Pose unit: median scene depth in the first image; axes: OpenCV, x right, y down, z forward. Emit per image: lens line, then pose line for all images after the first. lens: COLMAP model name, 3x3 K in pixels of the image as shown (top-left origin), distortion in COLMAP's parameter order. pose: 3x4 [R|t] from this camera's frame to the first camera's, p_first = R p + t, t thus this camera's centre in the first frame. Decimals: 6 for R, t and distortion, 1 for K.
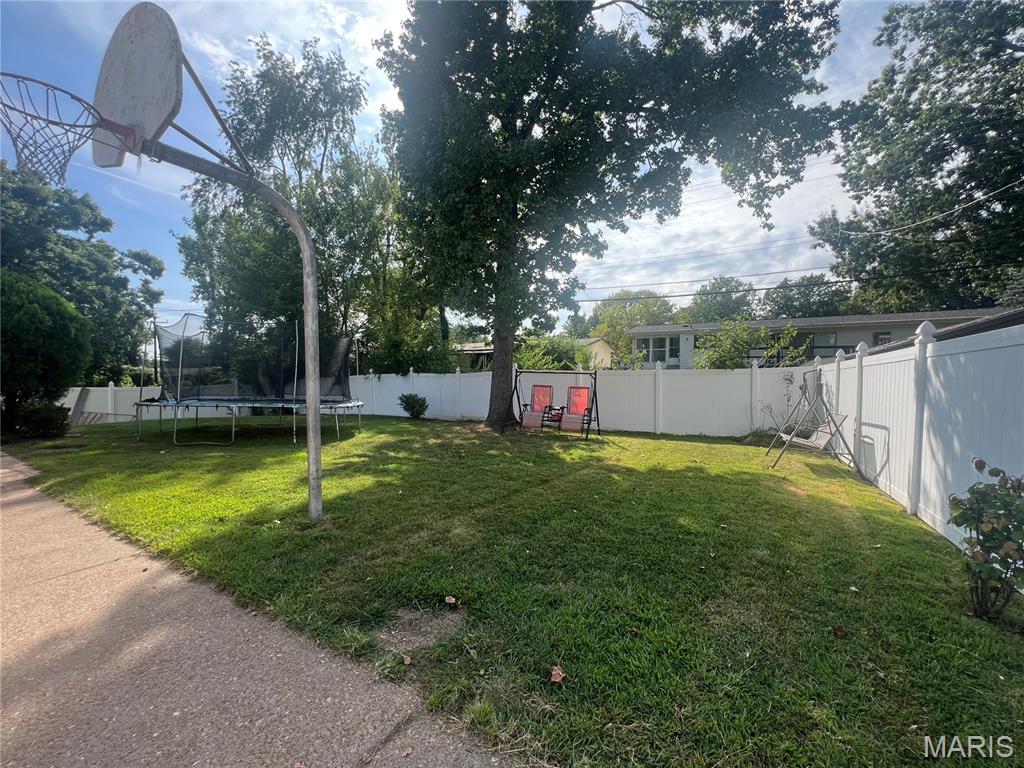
lens RADIAL K [[410.8, 0, 512.0], [0, 410.8, 384.0], [0, 0, 1]] dist [-0.000385, -0.000077]
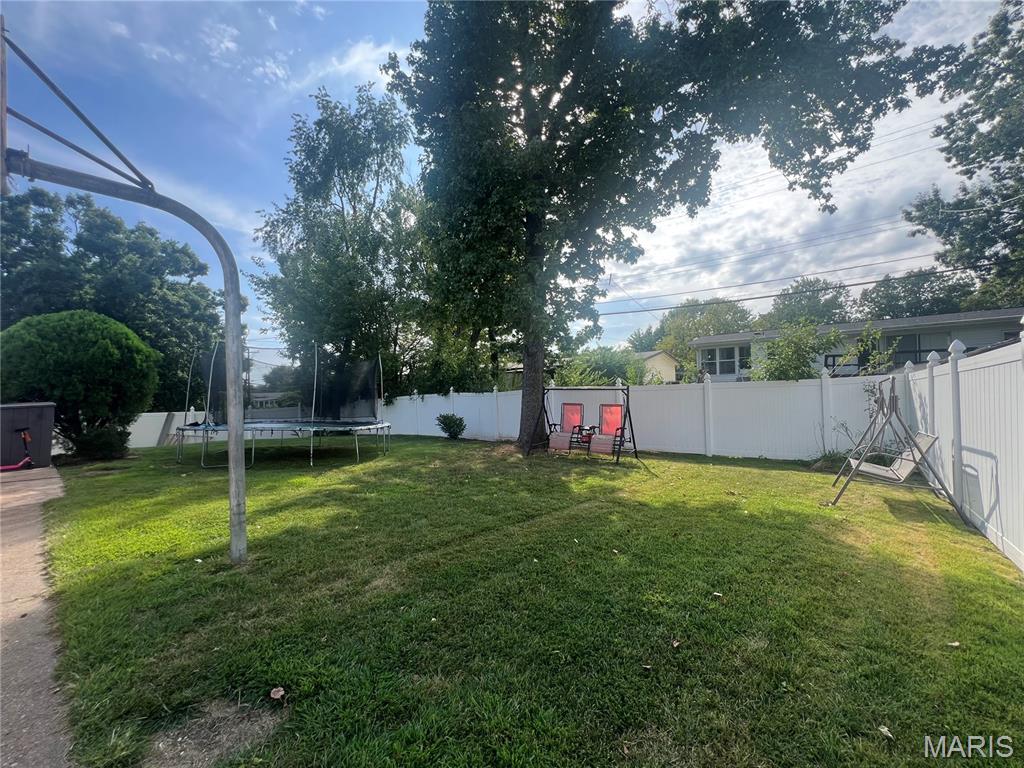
lens RADIAL K [[410.8, 0, 512.0], [0, 410.8, 384.0], [0, 0, 1]] dist [-0.000385, -0.000077]
pose [[0.985949, -0.026211, -0.164979, 0.107464], [0.019108, 0.998827, -0.044496, -0.001863], [0.165952, 0.040719, 0.985293, 0.075433]]
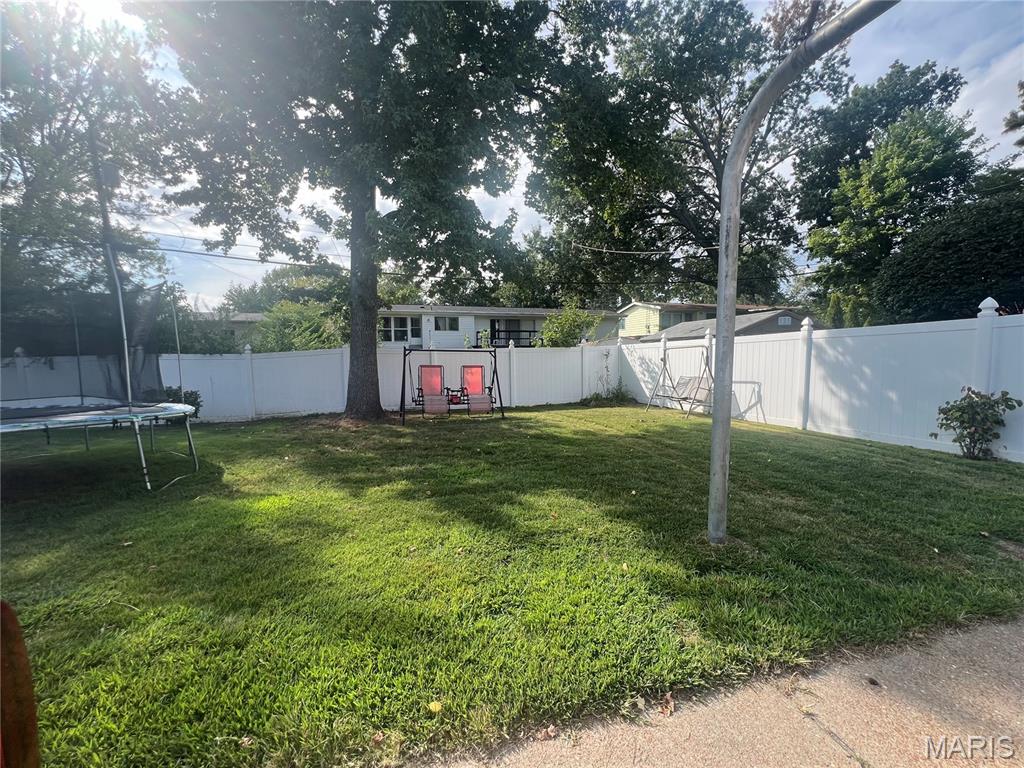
lens RADIAL K [[410.8, 0, 512.0], [0, 410.8, 384.0], [0, 0, 1]] dist [-0.000385, -0.000077]
pose [[0.708516, -0.061525, 0.703008, -0.487121], [0.028261, 0.997867, 0.058847, -0.004591], [-0.705129, -0.021827, 0.708743, 0.286620]]
